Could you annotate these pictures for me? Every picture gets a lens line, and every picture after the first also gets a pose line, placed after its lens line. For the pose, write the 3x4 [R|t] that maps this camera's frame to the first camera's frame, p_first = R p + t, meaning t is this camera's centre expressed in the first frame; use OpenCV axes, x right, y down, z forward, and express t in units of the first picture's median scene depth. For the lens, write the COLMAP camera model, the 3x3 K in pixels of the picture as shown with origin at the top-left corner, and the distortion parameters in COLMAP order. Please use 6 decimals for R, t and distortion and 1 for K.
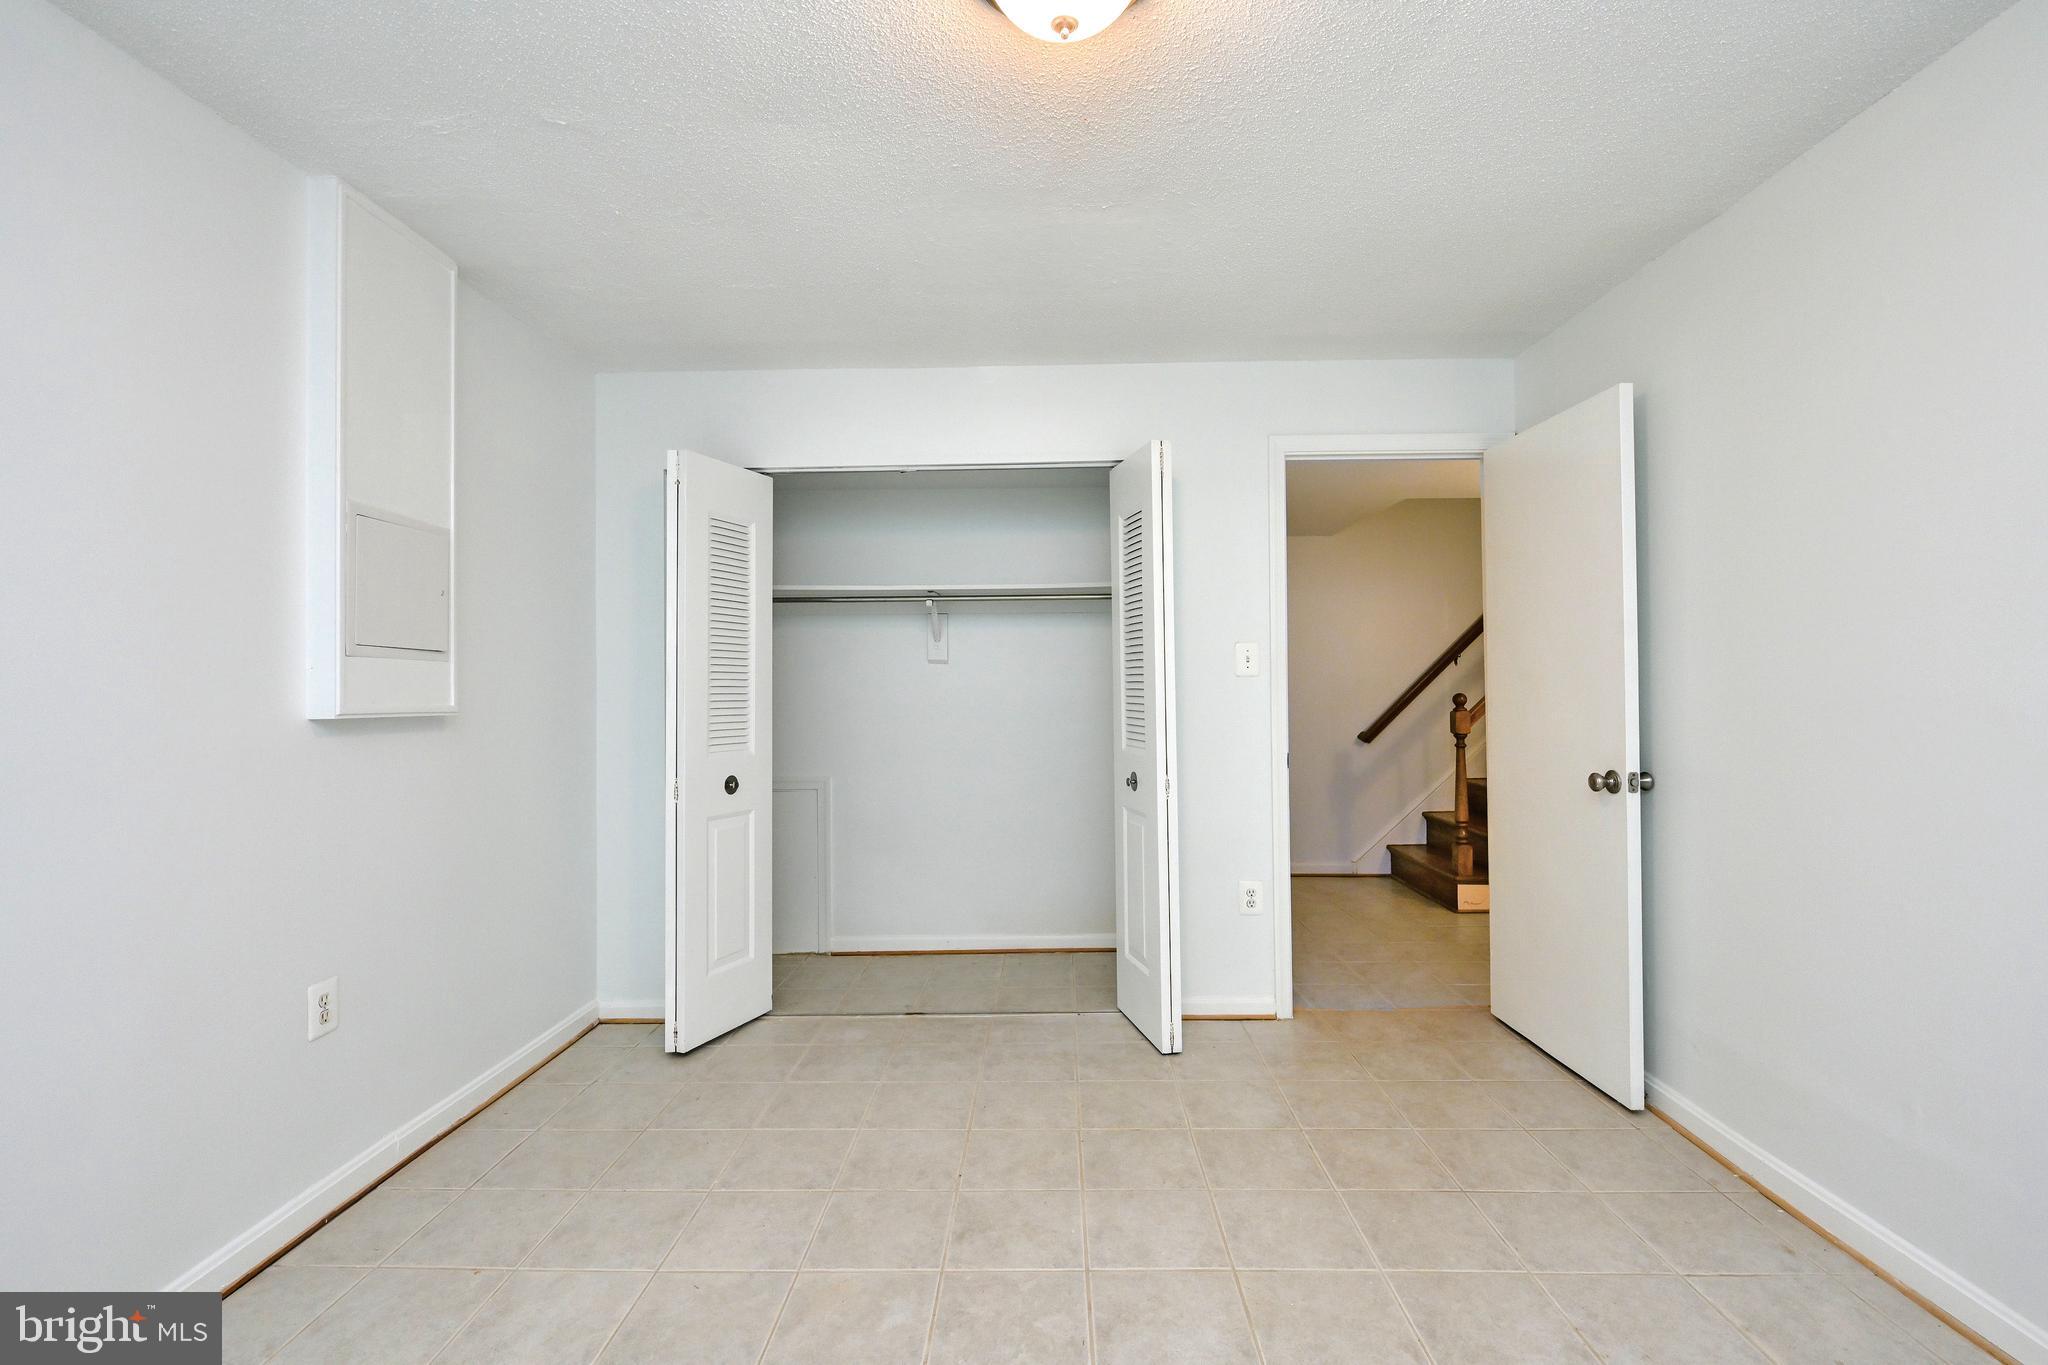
lens RADIAL K [[903.0, 0, 1028.1], [0, 903.0, 677.6], [0, 0, 1]] dist [-0.001078, -0.000640]
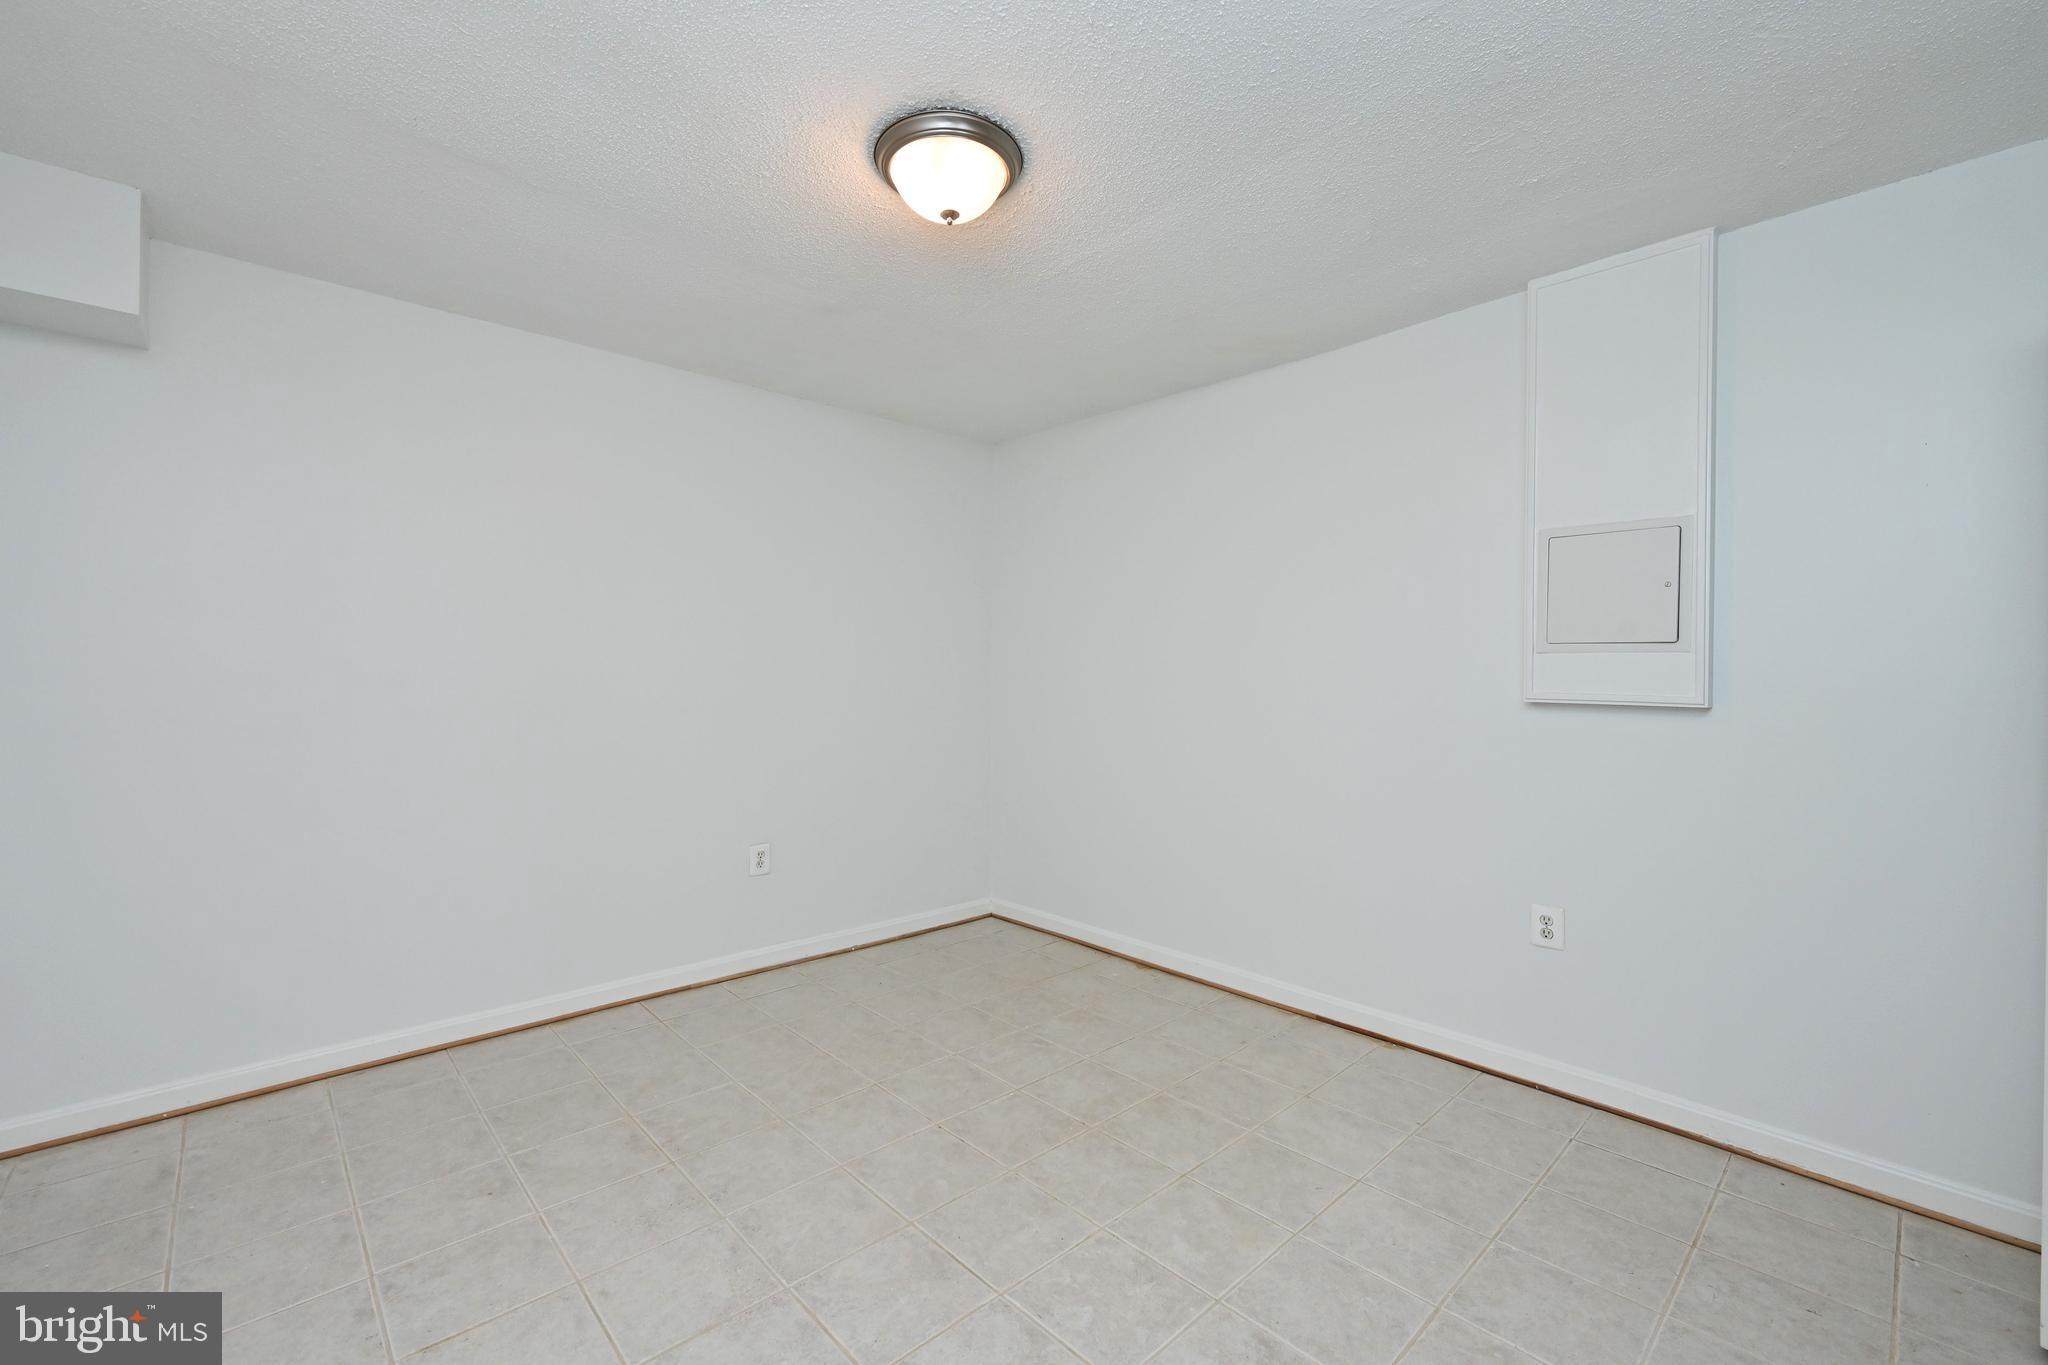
lens RADIAL K [[841.3, 0, 1030.2], [0, 841.3, 676.5], [0, 0, 1]] dist [-0.001482, -0.000308]
pose [[-0.709682, 0.003718, -0.704512, 0.627826], [0.013284, 0.999879, -0.008104, 0.007885], [0.704397, -0.015110, -0.709646, 1.418940]]
